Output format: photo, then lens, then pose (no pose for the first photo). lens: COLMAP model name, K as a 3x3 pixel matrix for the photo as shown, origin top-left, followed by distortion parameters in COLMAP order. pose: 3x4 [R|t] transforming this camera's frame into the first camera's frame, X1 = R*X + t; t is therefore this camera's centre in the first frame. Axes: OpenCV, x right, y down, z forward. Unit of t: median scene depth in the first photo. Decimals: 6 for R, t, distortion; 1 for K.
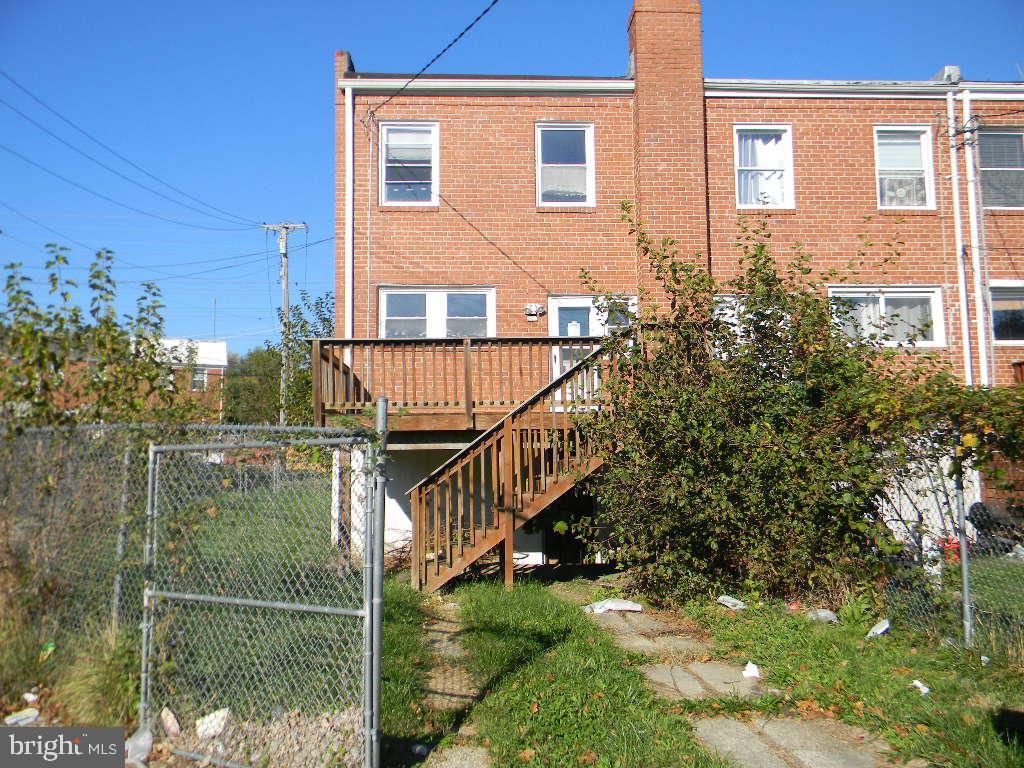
lens RADIAL K [[840.0, 0, 490.5], [0, 840.0, 383.0], [0, 0, 1]] dist [0.032142, -0.006766]
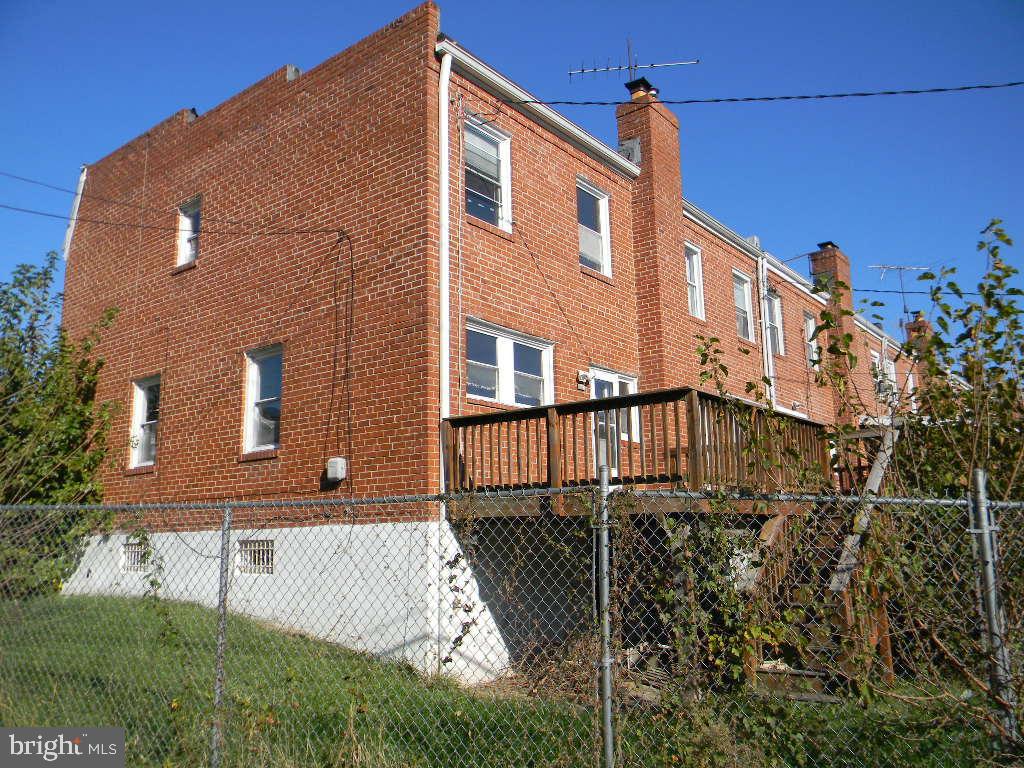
lens RADIAL K [[843.3, 0, 512.0], [0, 843.3, 384.0], [0, 0, 1]] dist [0.007276, -0.003023]
pose [[0.664344, 0.142730, 0.733673, -0.658495], [-0.091478, 0.989745, -0.109713, 0.026531], [-0.741808, 0.005772, 0.670587, 0.442301]]
